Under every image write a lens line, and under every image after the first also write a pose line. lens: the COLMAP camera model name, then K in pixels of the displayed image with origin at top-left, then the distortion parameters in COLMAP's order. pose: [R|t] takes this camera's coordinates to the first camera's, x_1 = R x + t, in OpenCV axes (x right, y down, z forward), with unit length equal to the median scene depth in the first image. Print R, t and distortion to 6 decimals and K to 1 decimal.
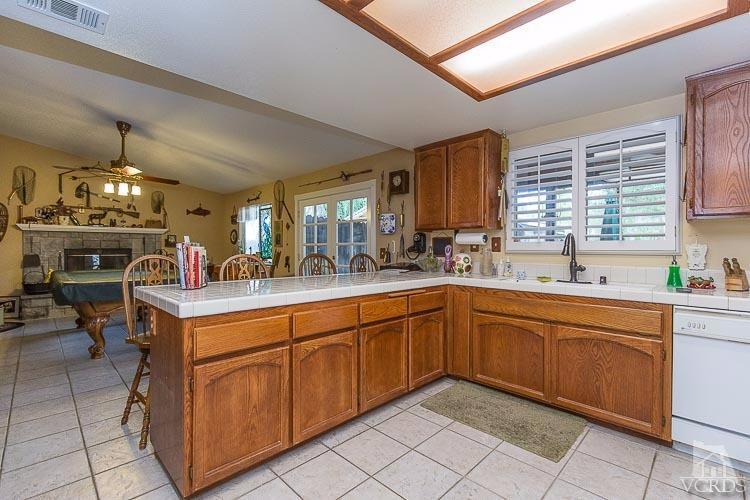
lens RADIAL K [[339.8, 0, 375.6], [0, 339.8, 250.1], [0, 0, 1]] dist [0.002799, -0.001206]
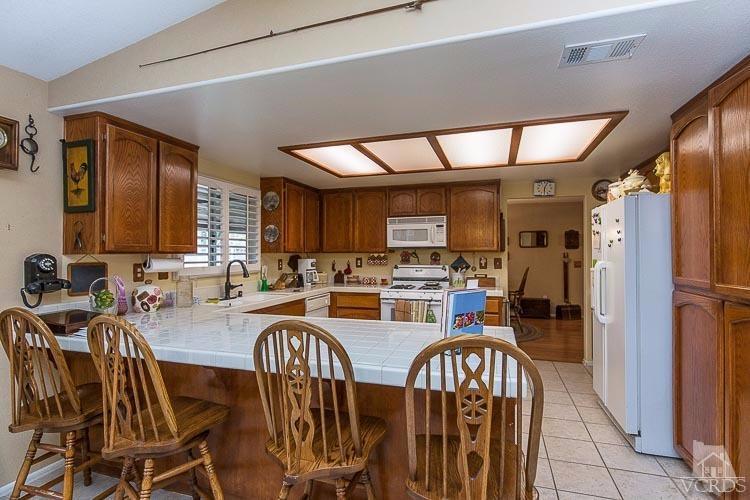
lens RADIAL K [[377.9, 0, 371.7], [0, 377.9, 250.2], [0, 0, 1]] dist [-0.006405, 0.001489]
pose [[-0.448791, 0.003899, 0.893628, -0.413070], [0.004313, 0.999988, -0.002197, -0.036215], [-0.893626, 0.002868, -0.448802, 0.537634]]
